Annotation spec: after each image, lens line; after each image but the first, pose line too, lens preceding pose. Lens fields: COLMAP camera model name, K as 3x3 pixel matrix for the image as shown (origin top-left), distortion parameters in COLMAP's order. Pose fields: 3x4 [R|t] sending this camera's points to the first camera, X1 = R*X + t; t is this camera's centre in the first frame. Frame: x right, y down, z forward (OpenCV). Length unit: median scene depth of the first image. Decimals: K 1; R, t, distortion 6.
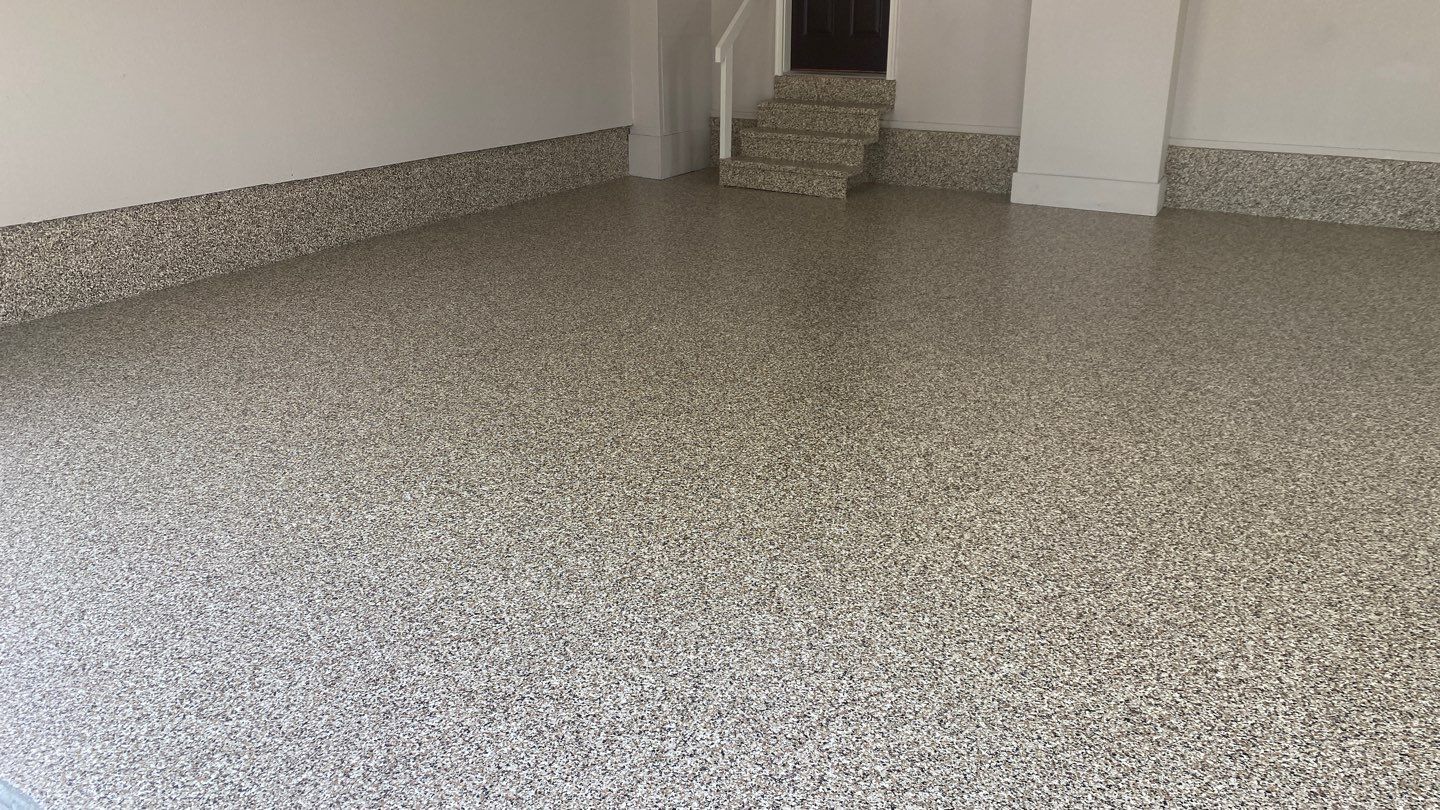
lens RADIAL K [[1093.0, 0, 727.8], [0, 1093.0, 398.0], [0, 0, 1]] dist [0.046637, -0.068195]
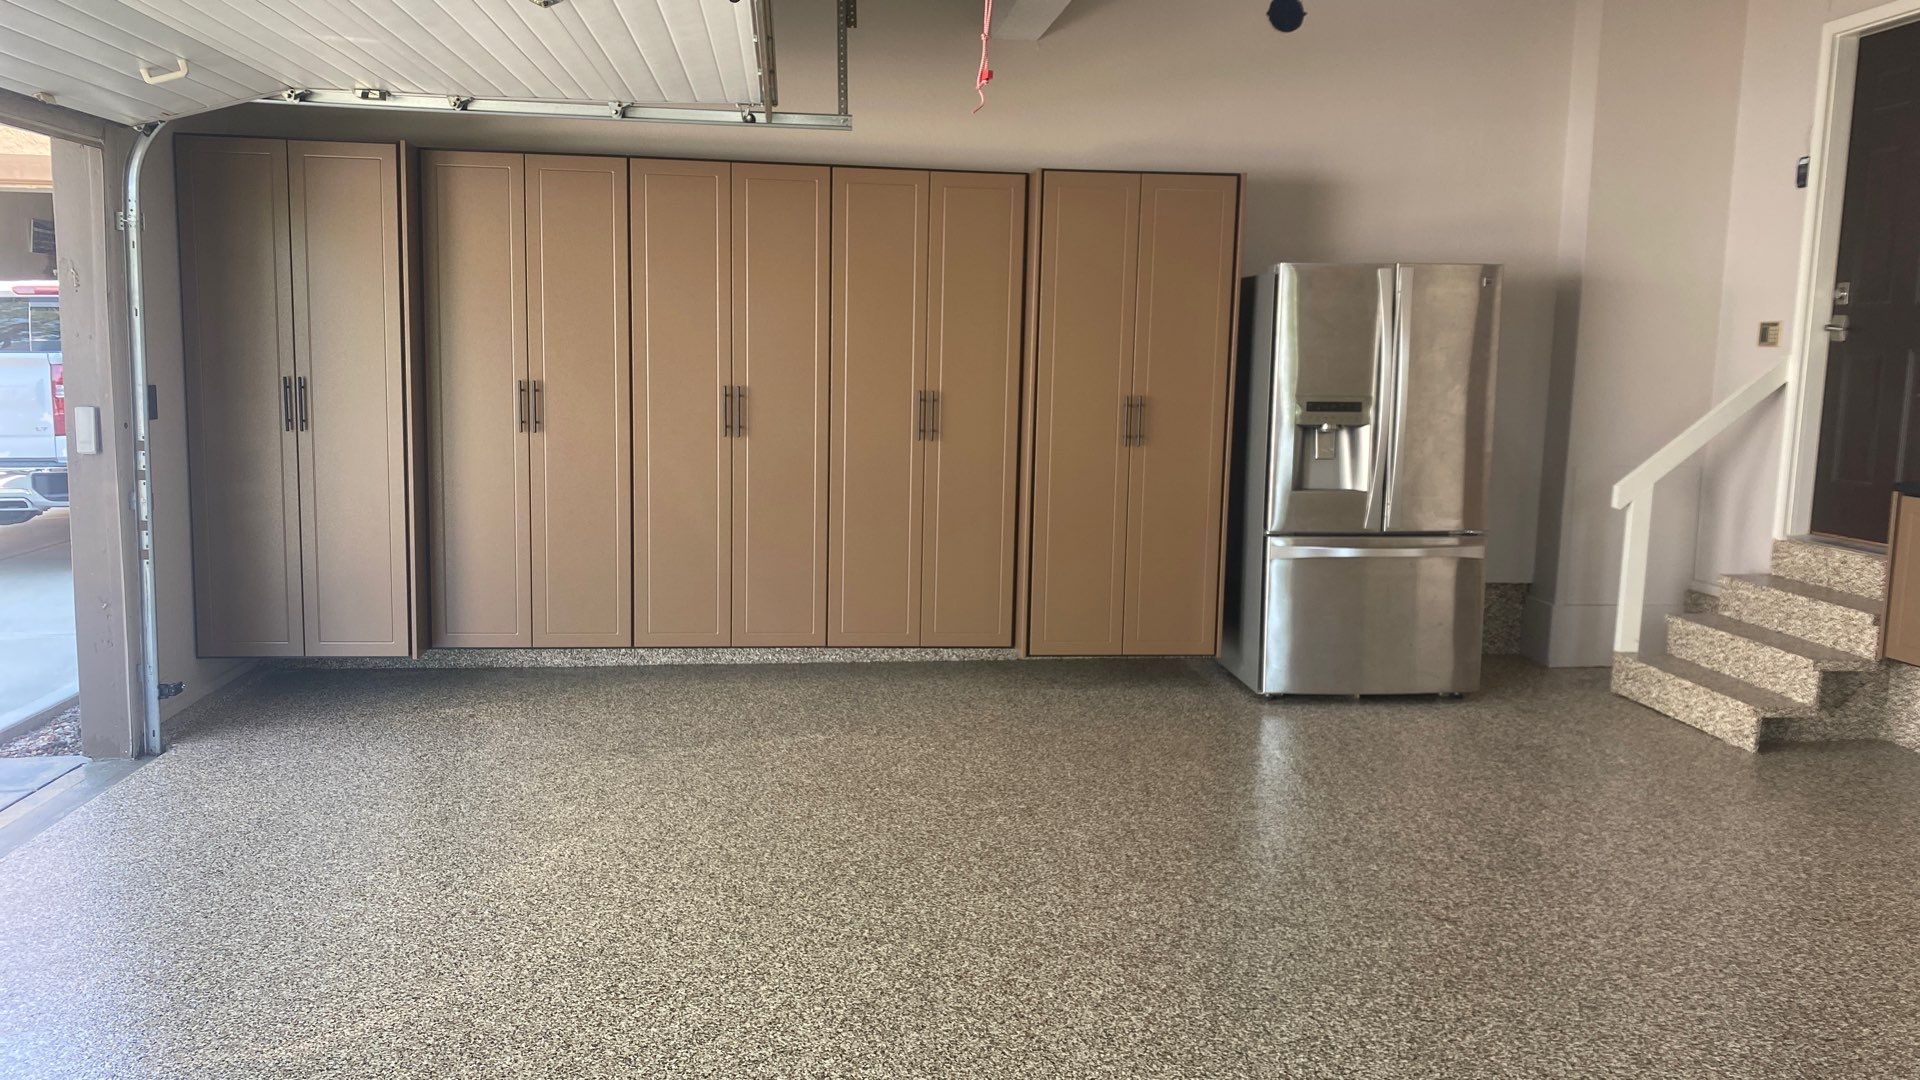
lens RADIAL K [[1457.3, 0, 962.3], [0, 1457.3, 540.1], [0, 0, 1]] dist [0.046637, -0.068195]
pose [[0.624384, 0.116040, -0.772450, 0.815360], [-0.296336, 0.950166, -0.096796, -0.173875], [0.722724, 0.289342, 0.627655, 0.358610]]
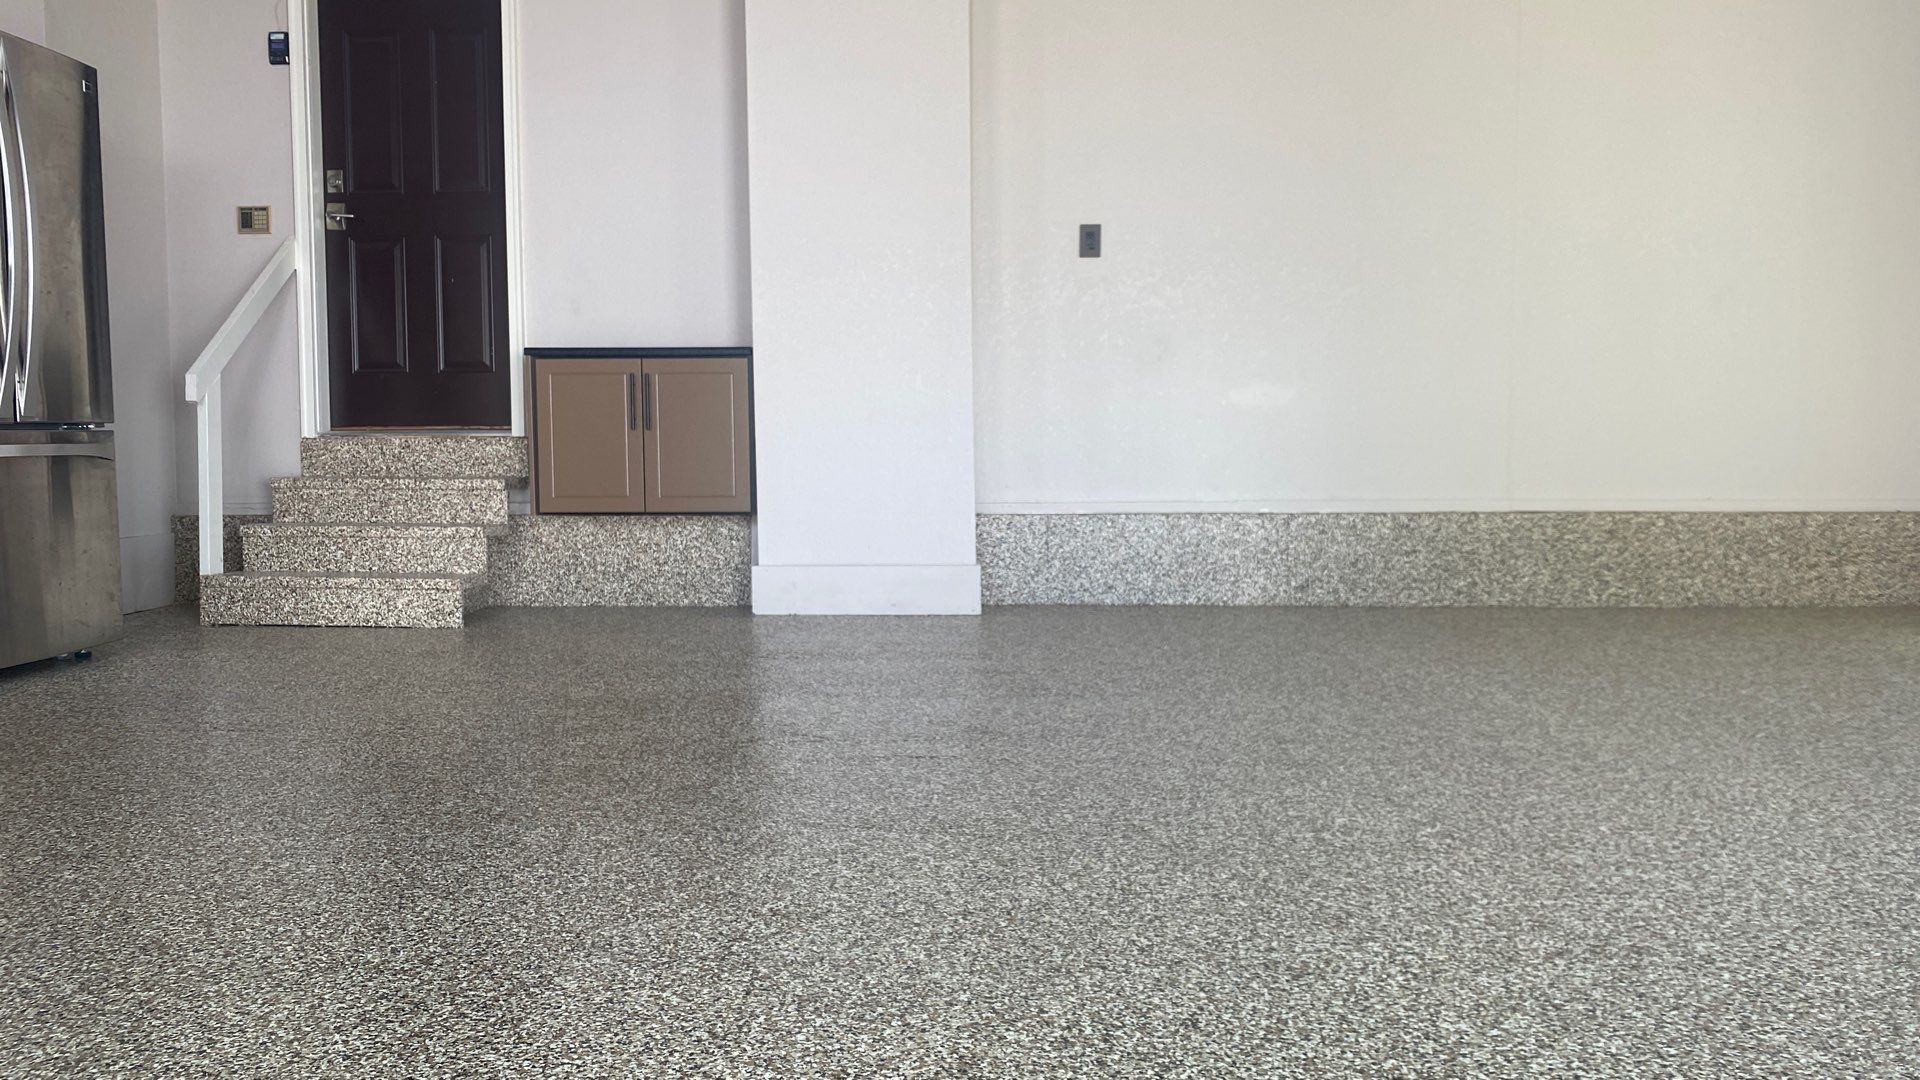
lens RADIAL K [[1457.3, 0, 965.0], [0, 1457.3, 538.1], [0, 0, 1]] dist [0.046637, -0.068195]
pose [[0.878641, -0.031055, 0.476473, -0.039483], [0.169281, 0.953325, -0.250029, 0.005704], [-0.446469, 0.300344, 0.842887, 0.471981]]
